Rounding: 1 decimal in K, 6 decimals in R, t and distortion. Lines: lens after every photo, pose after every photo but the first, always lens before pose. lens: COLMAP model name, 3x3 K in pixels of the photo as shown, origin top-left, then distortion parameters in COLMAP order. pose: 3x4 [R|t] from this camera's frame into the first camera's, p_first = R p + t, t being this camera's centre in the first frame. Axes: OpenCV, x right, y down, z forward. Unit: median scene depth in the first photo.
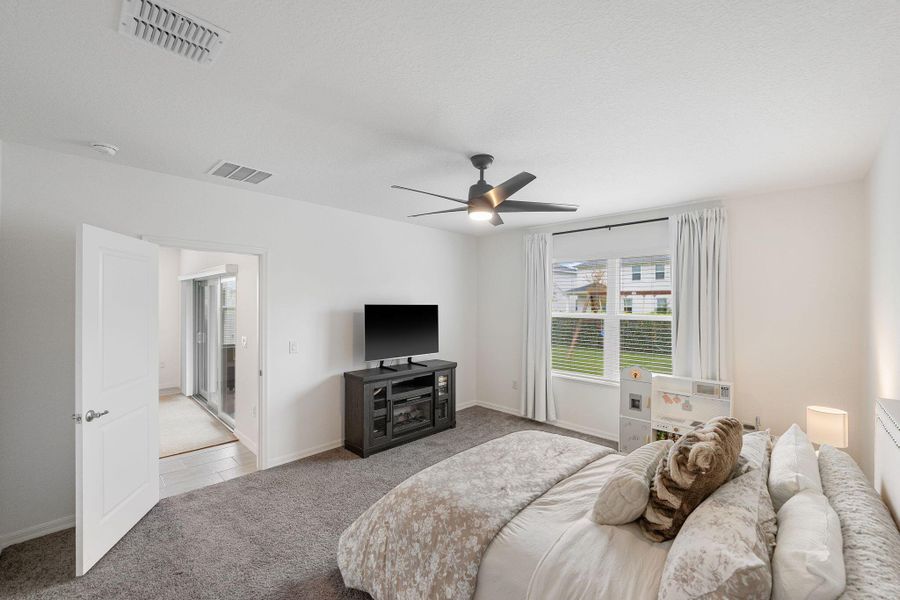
lens RADIAL K [[364.2, 0, 450.0], [0, 364.2, 300.0], [0, 0, 1]] dist [-0.001156, -0.000170]
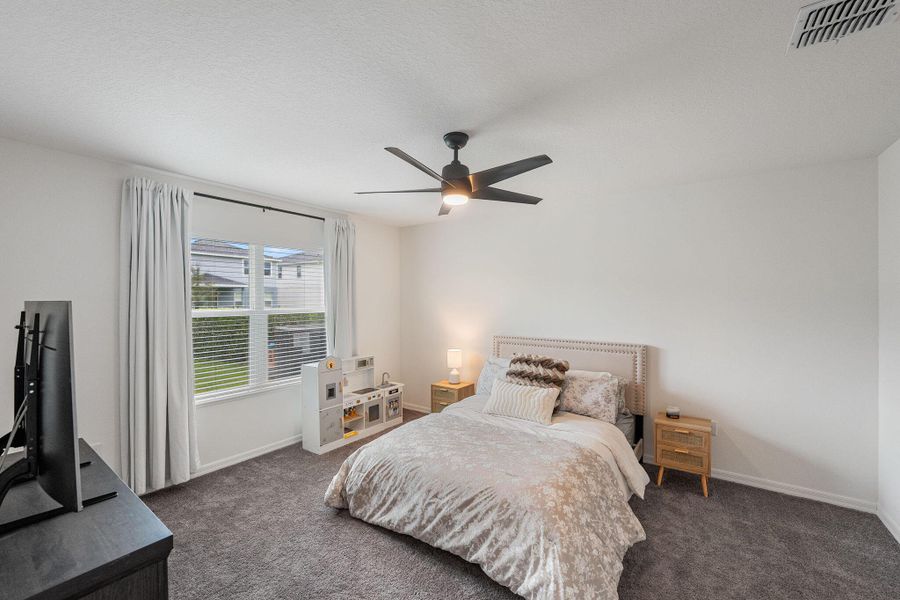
lens RADIAL K [[375.6, 0, 450.0], [0, 375.6, 300.0], [0, 0, 1]] dist [0.000017, -0.000022]
pose [[-0.123422, -0.013178, 0.992267, -0.605703], [-0.006678, 0.999900, 0.012449, 0.003592], [-0.992332, -0.005090, -0.123498, 0.806530]]
